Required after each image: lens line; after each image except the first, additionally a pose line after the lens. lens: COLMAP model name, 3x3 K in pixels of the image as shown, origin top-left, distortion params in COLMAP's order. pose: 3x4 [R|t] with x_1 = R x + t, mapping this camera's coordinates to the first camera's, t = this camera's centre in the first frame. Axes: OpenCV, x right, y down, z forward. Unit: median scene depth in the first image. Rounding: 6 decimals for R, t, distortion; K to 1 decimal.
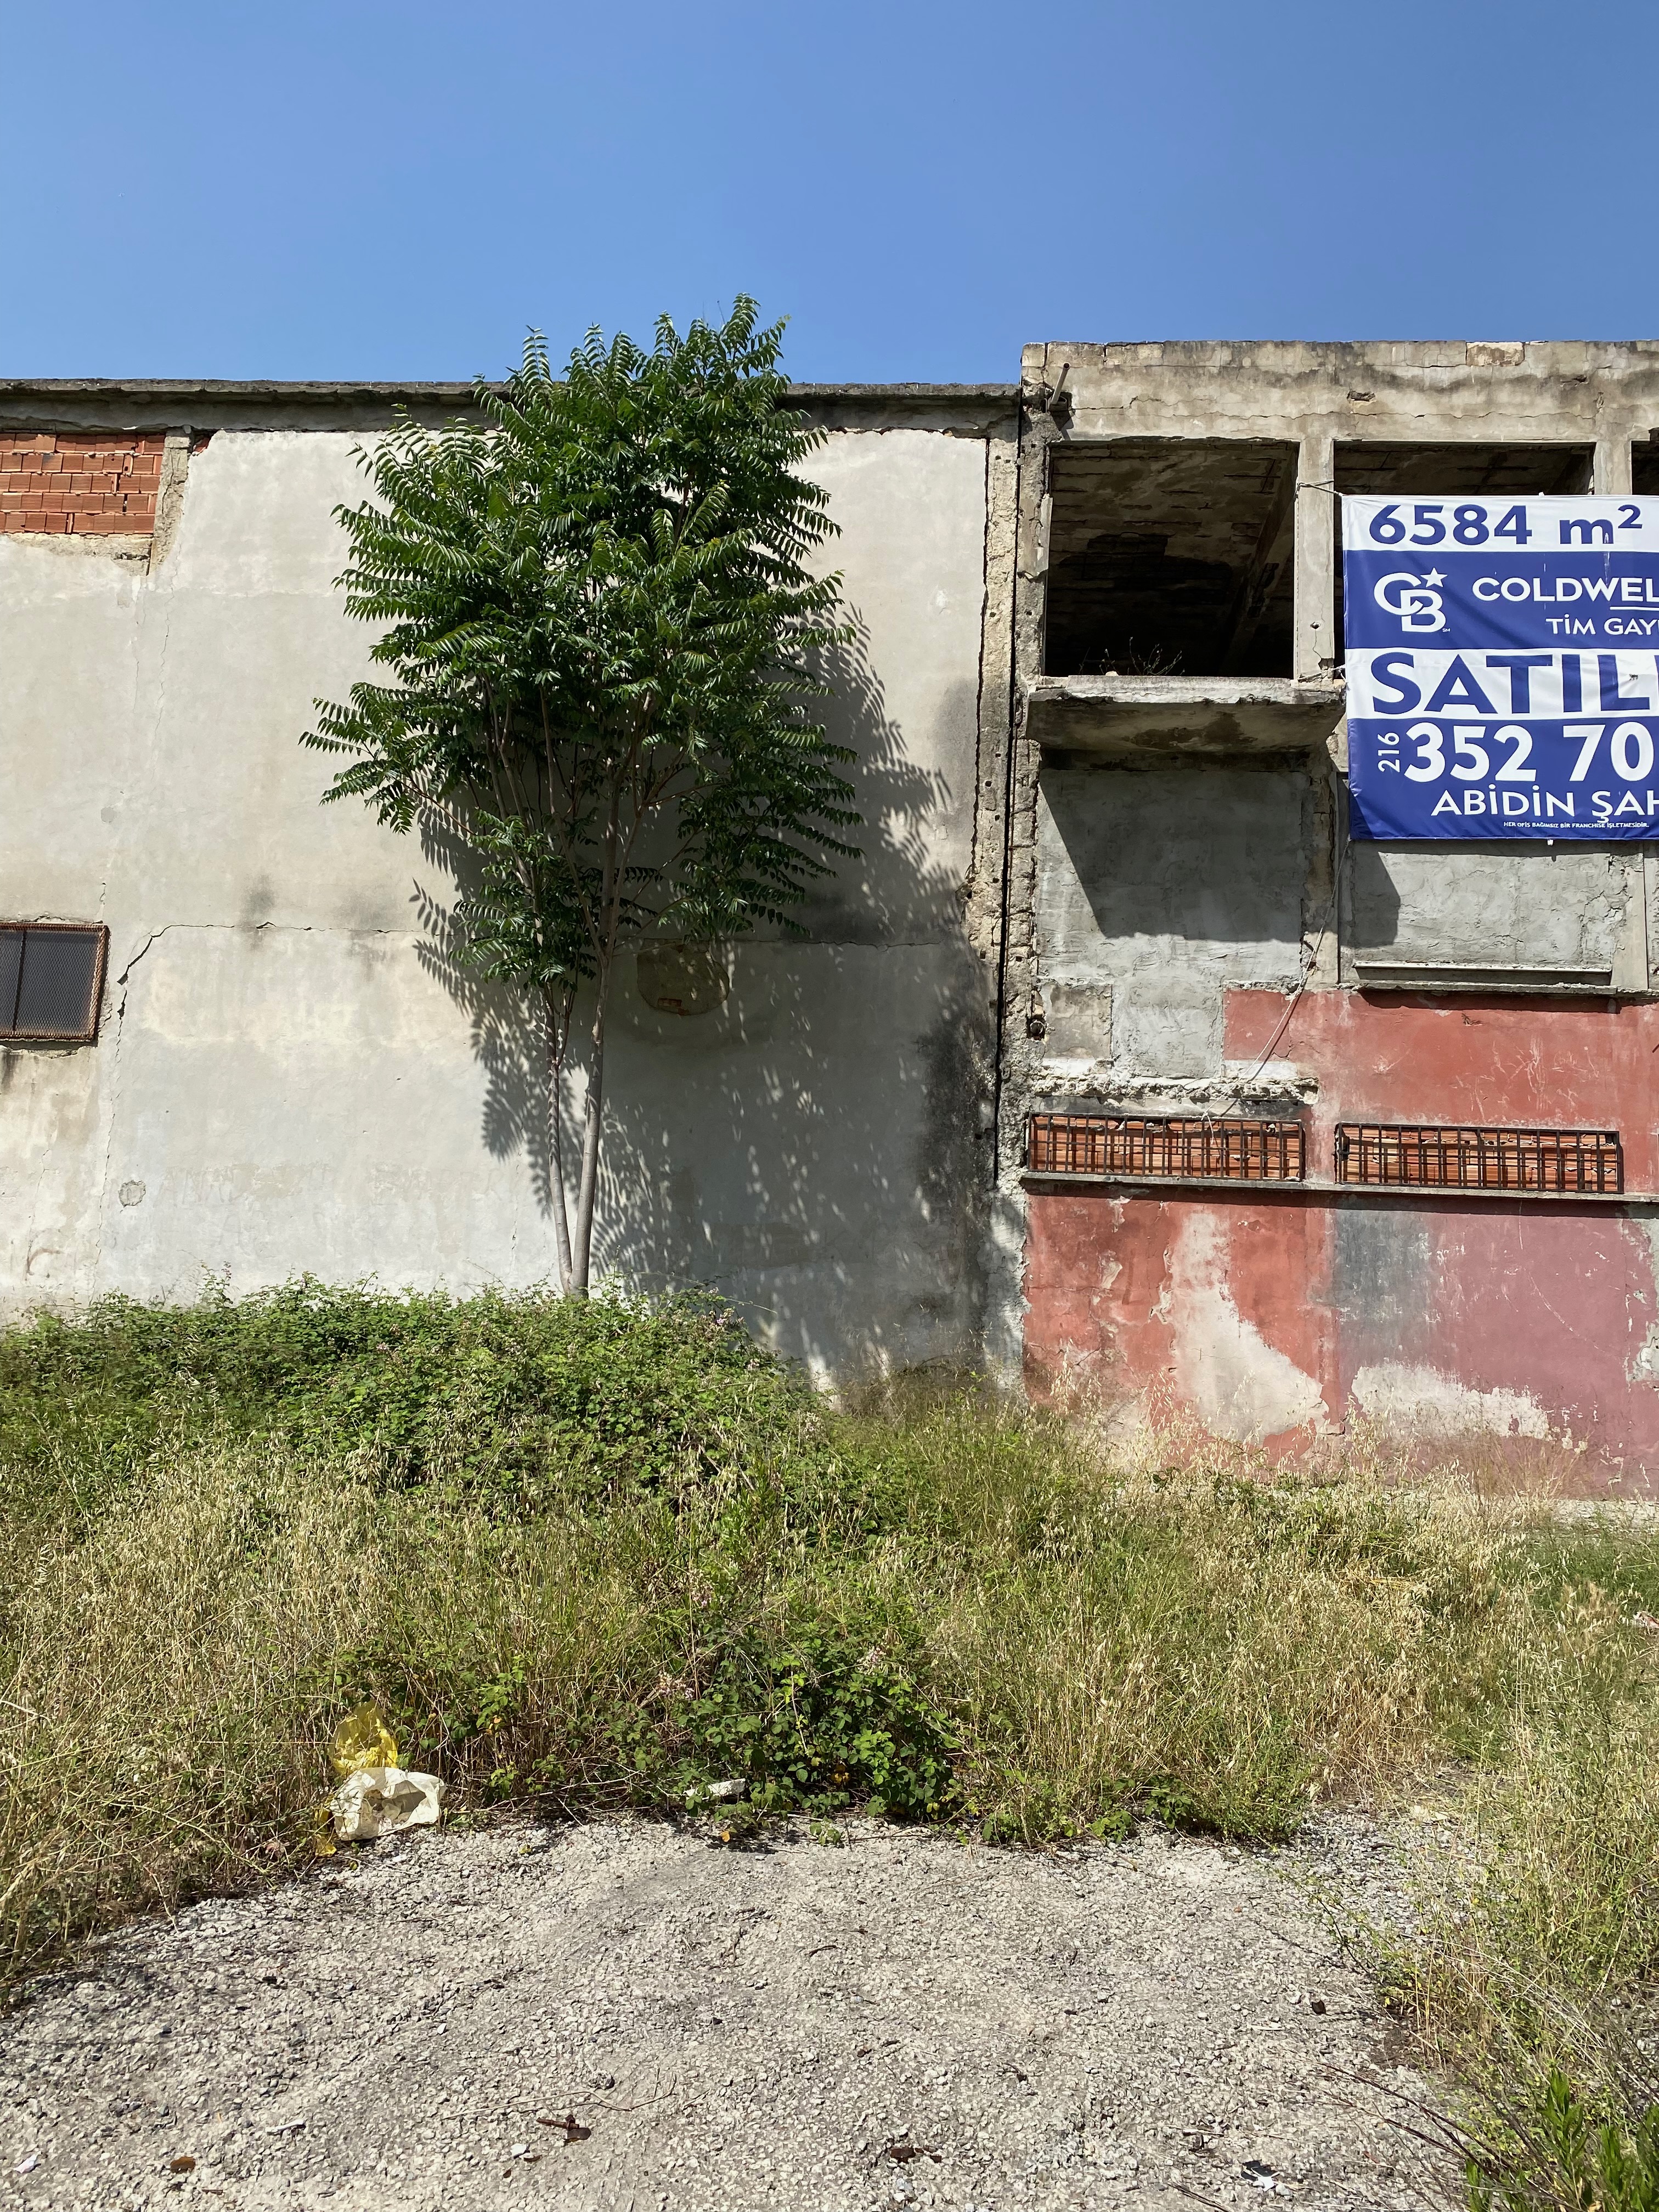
lens RADIAL K [[1651.2, 0, 843.3], [0, 1651.2, 1093.0], [0, 0, 1]] dist [0.193814, -0.521414]
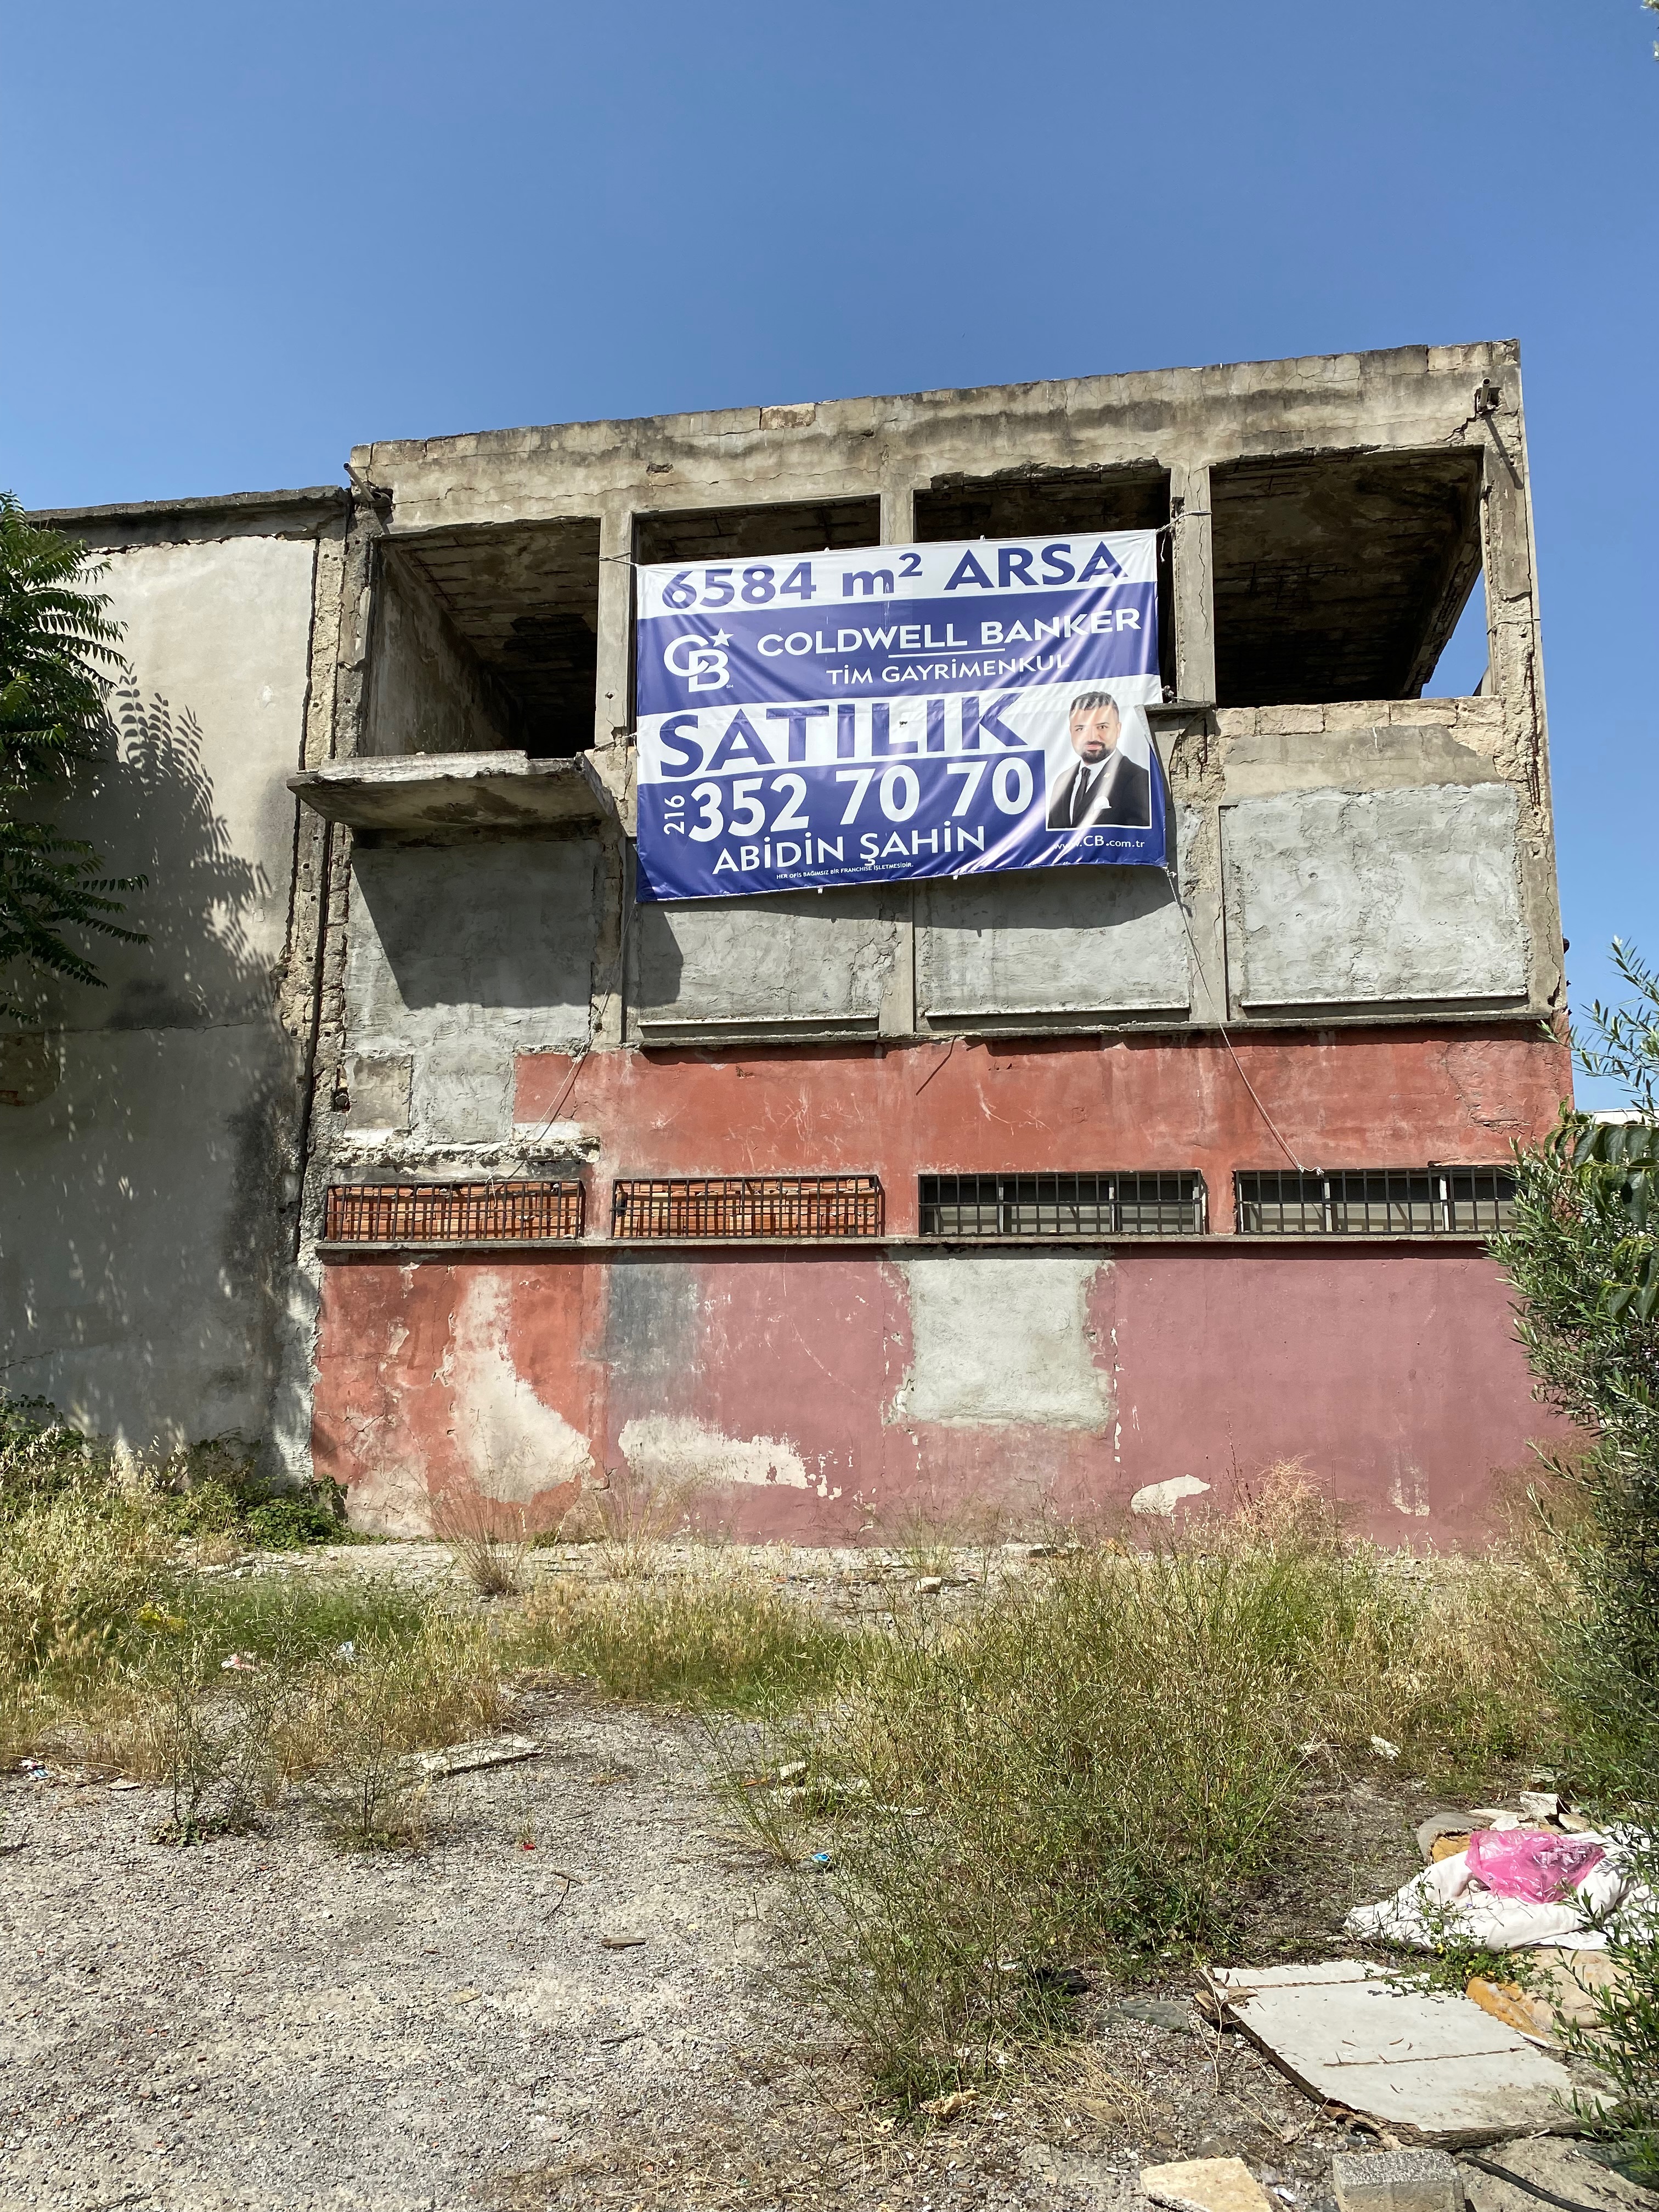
lens RADIAL K [[1644.9, 0, 834.1], [0, 1644.9, 1112.6], [0, 0, 1]] dist [0.181244, -0.478944]
pose [[0.993306, -0.051504, -0.103397, 0.524782], [0.048278, 0.998273, -0.033469, 0.016896], [0.104942, 0.028253, 0.994077, 0.012887]]
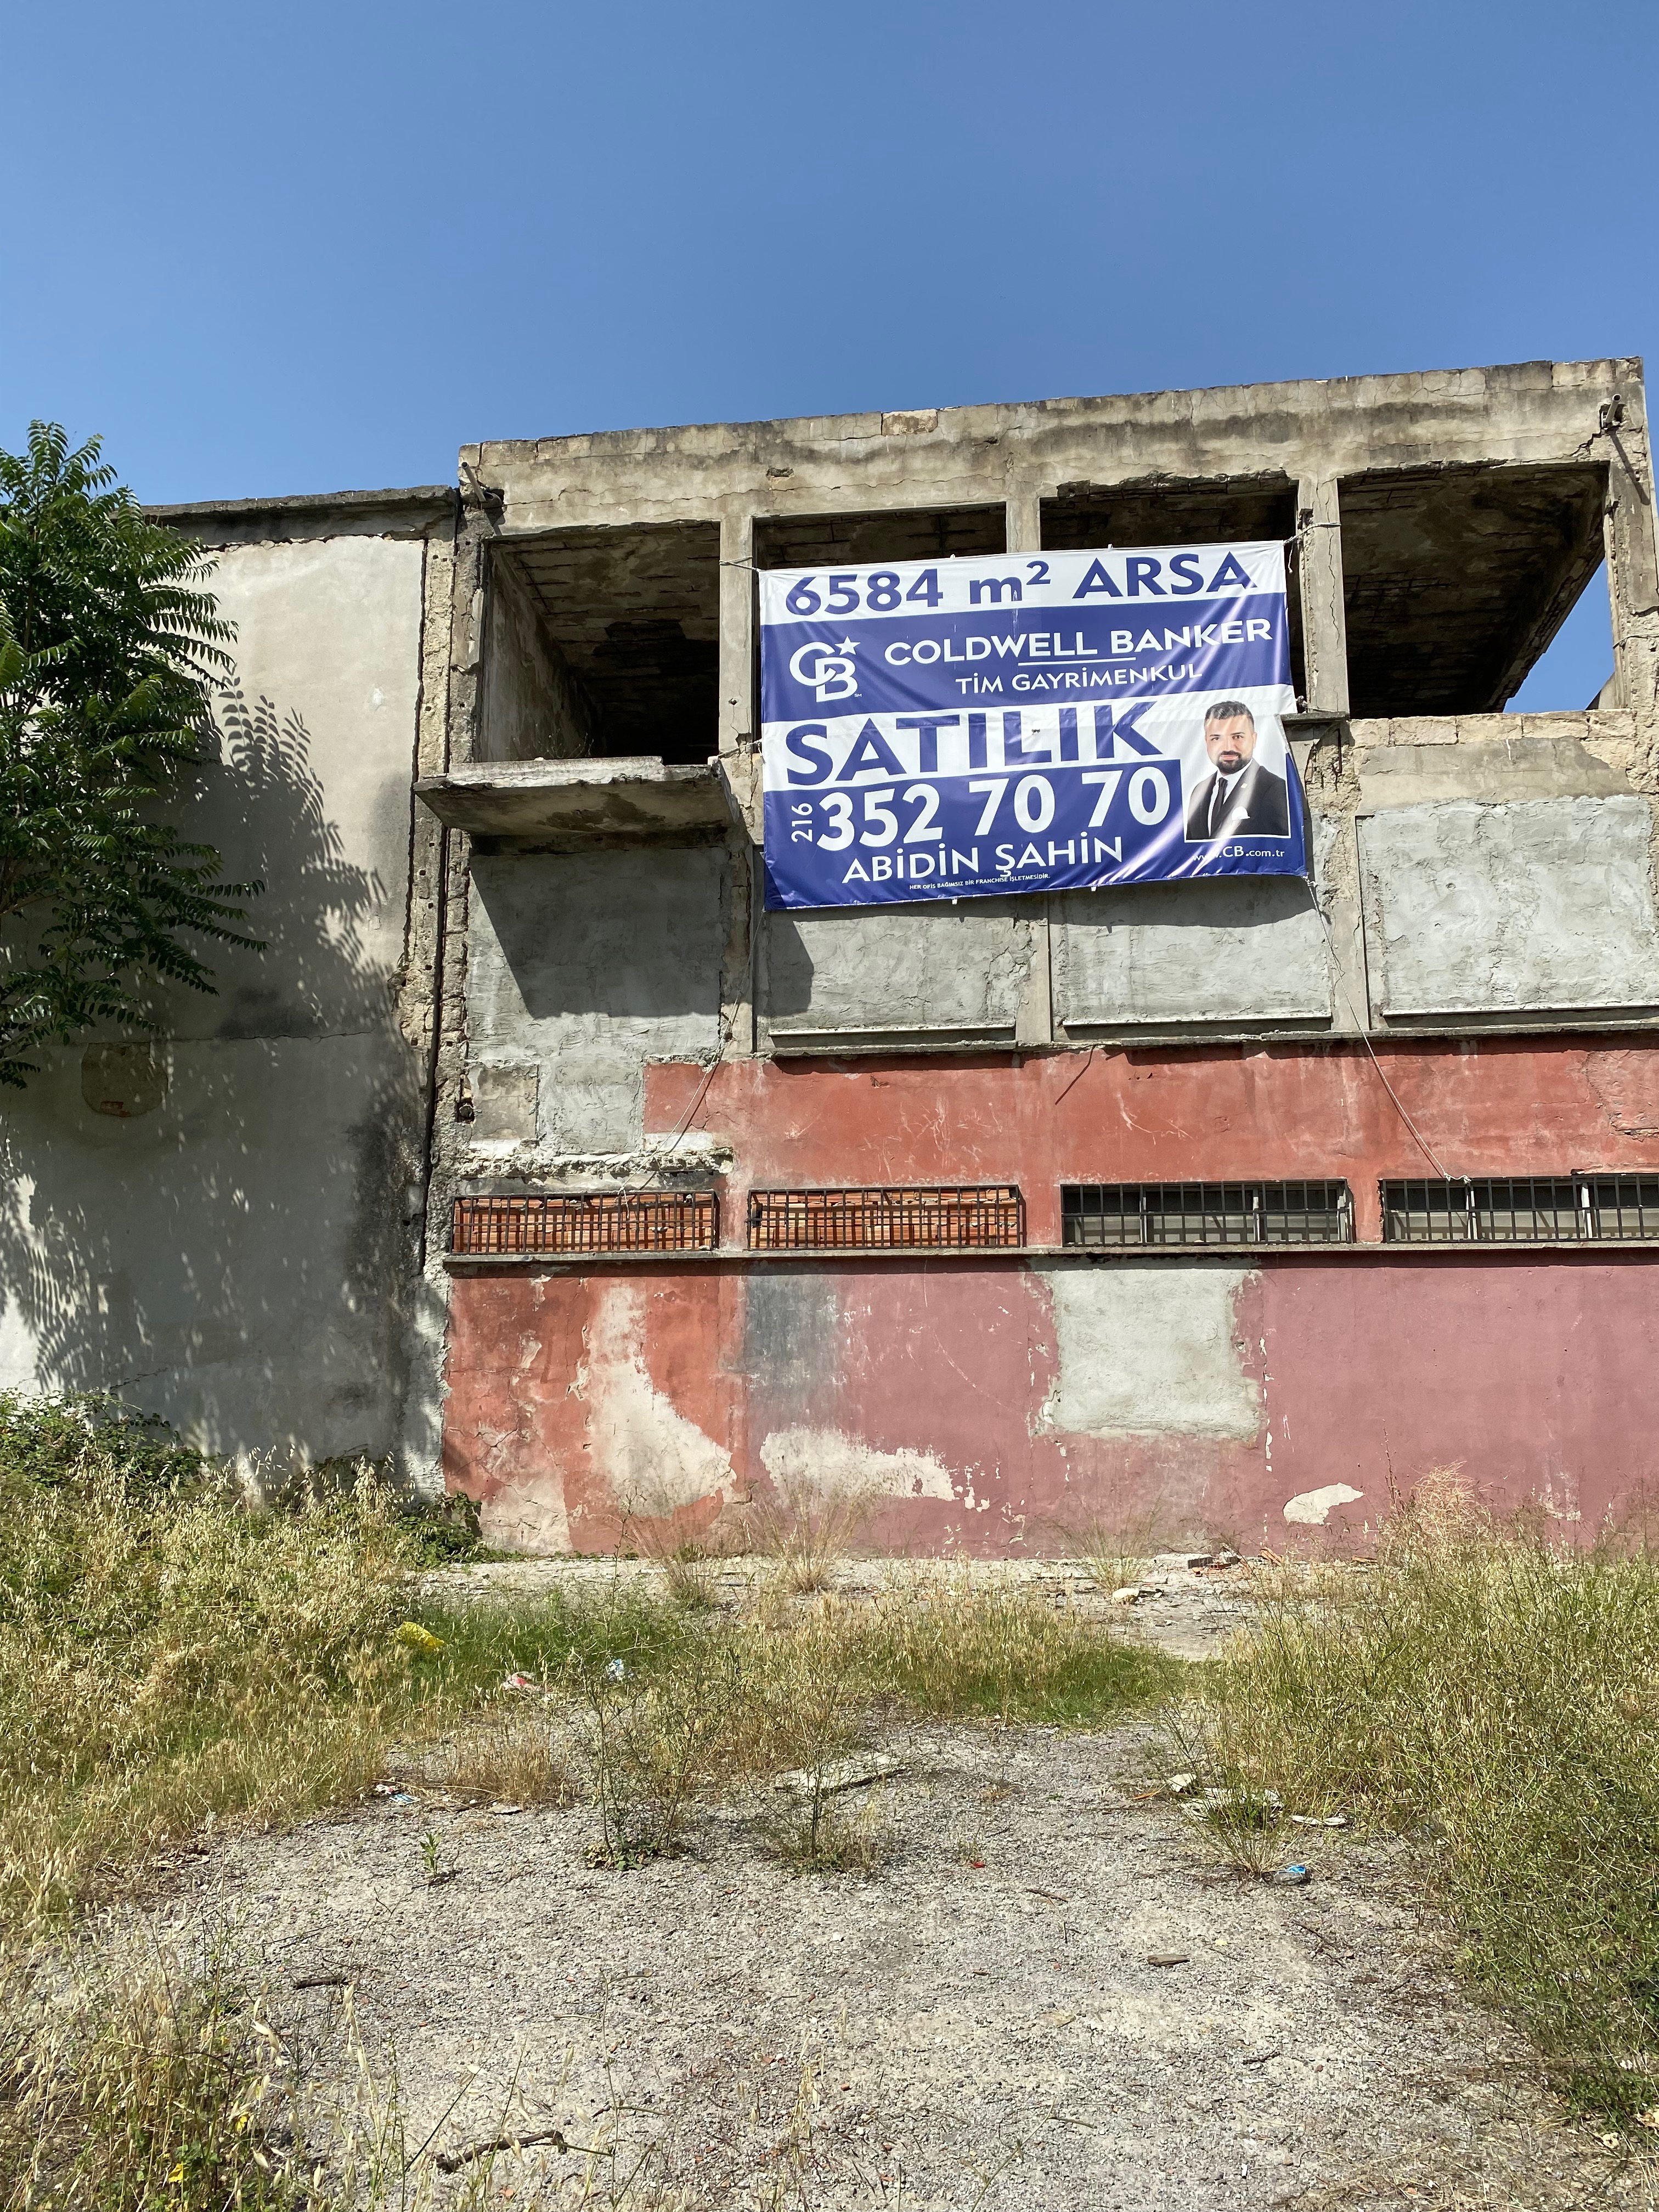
lens RADIAL K [[1637.3, 0, 844.5], [0, 1637.3, 1119.8], [0, 0, 1]] dist [0.196735, -0.528978]
pose [[0.996786, -0.053110, -0.059974, 0.407046], [0.051282, 0.998184, -0.031618, 0.009385], [0.061545, 0.028441, 0.997699, 0.012799]]
